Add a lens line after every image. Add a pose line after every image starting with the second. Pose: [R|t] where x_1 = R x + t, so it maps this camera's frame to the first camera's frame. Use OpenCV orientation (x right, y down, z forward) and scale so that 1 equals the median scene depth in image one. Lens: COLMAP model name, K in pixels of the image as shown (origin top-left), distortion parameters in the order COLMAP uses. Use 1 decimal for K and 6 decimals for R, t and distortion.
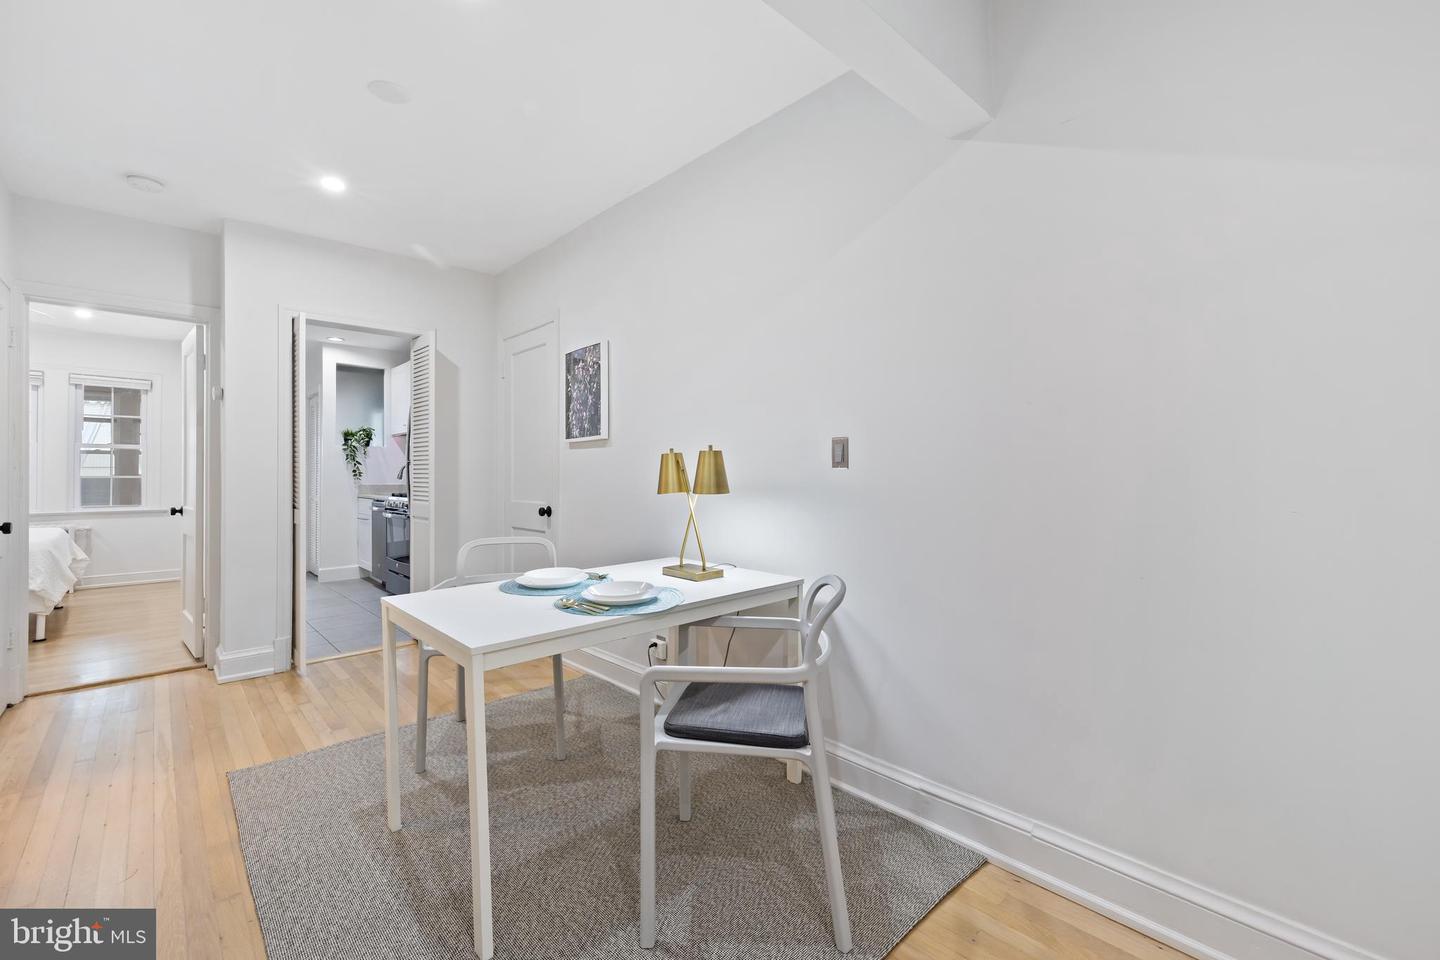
lens RADIAL K [[614.6, 0, 727.4], [0, 614.6, 468.4], [0, 0, 1]] dist [0.000626, 0.000063]
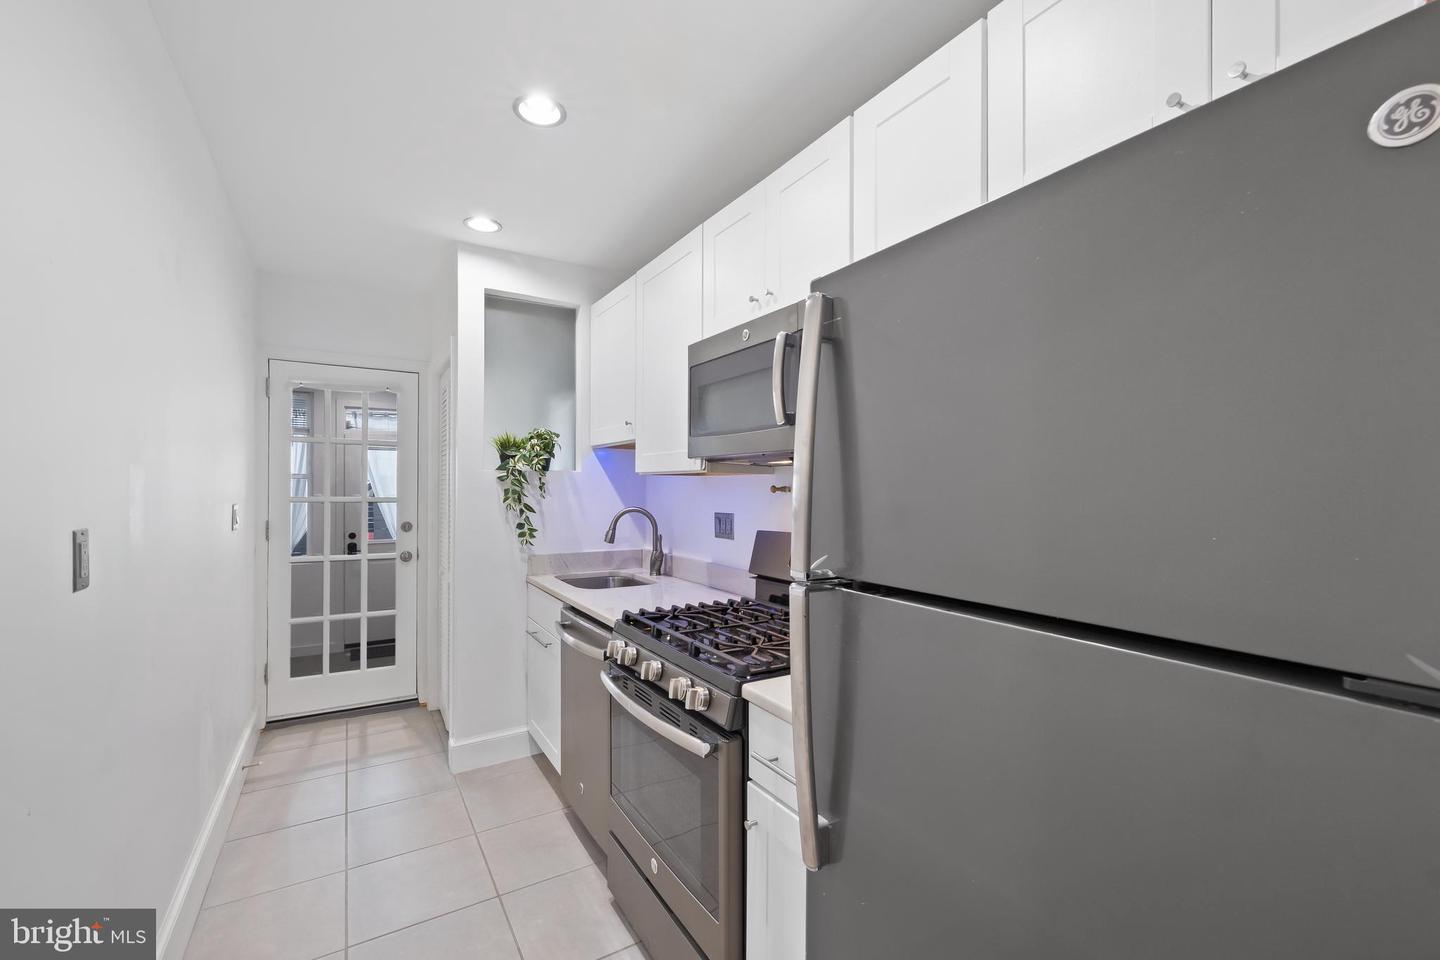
lens RADIAL K [[603.3, 0, 710.2], [0, 603.3, 478.6], [0, 0, 1]] dist [0.000931, 0.000012]
pose [[0.978385, 0.002084, -0.206780, -0.372353], [-0.001794, 0.999997, 0.001590, -0.031442], [0.206782, -0.001185, 0.978386, 0.584380]]
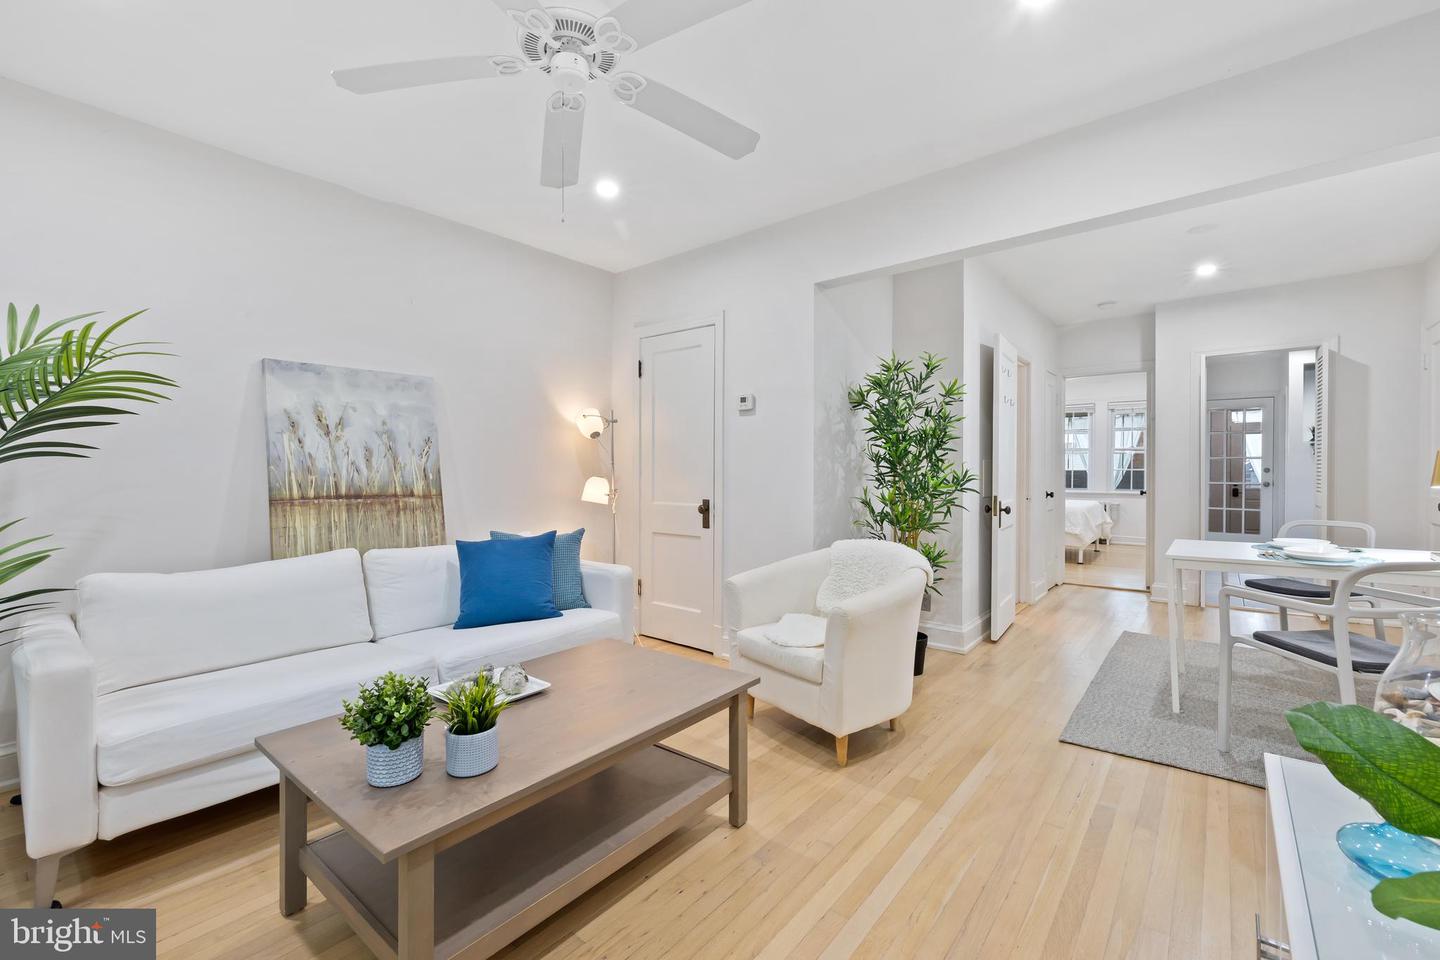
lens RADIAL K [[603.3, 0, 710.2], [0, 603.3, 478.6], [0, 0, 1]] dist [0.000931, 0.000012]
pose [[0.118129, 0.013734, -0.992903, 0.287077], [0.016593, 0.999737, 0.015802, -0.004662], [0.992860, -0.018342, 0.117870, -0.152650]]
